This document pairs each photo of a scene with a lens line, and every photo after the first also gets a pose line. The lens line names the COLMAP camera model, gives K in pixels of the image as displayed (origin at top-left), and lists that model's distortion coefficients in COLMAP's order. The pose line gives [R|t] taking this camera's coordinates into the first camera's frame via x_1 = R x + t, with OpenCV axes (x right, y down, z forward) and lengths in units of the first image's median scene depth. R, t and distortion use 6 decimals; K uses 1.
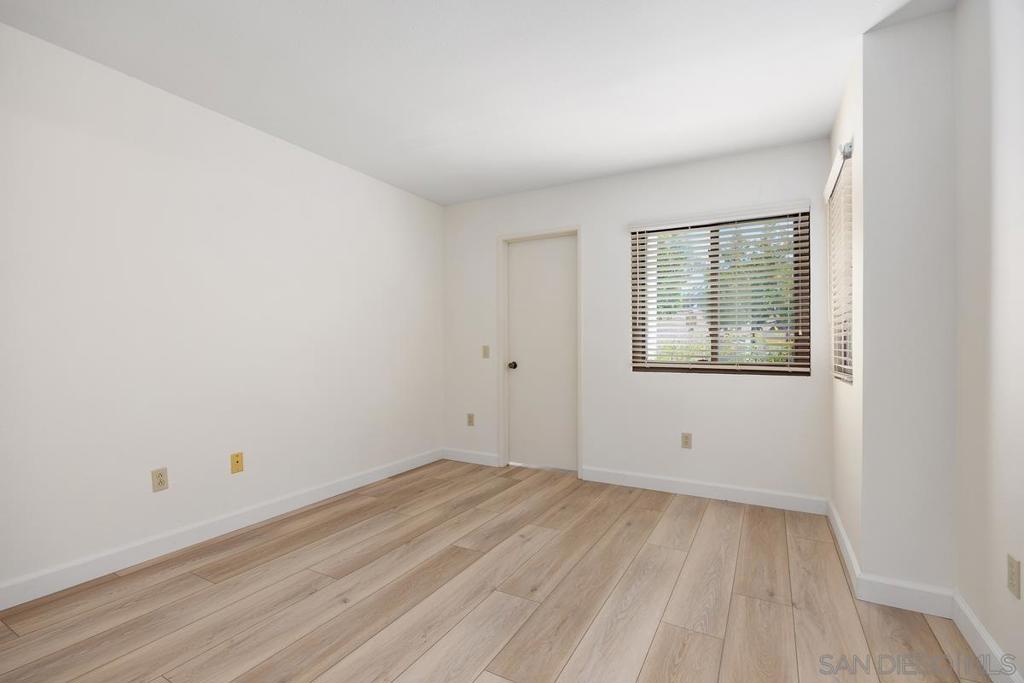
lens RADIAL K [[467.6, 0, 508.4], [0, 467.6, 342.7], [0, 0, 1]] dist [-0.007380, 0.000217]
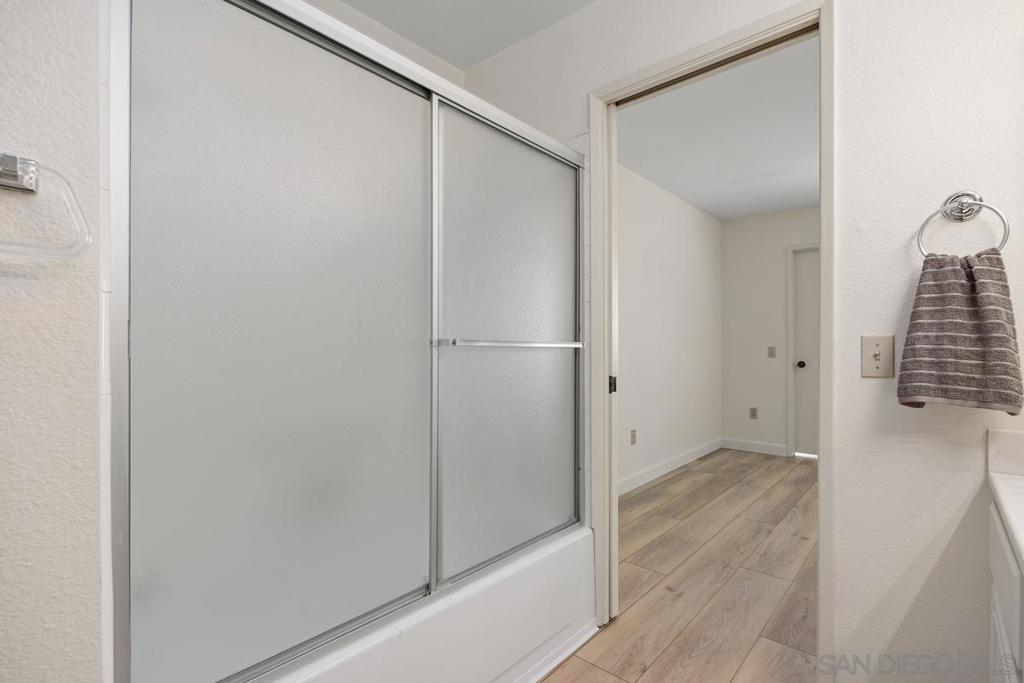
lens RADIAL K [[467.6, 0, 512.1], [0, 467.6, 343.9], [0, 0, 1]] dist [-0.007380, 0.000217]
pose [[0.970546, -0.007807, -0.240791, -0.512975], [0.006734, 0.999963, -0.005279, 0.002506], [0.240824, 0.003502, 0.970563, -0.296158]]
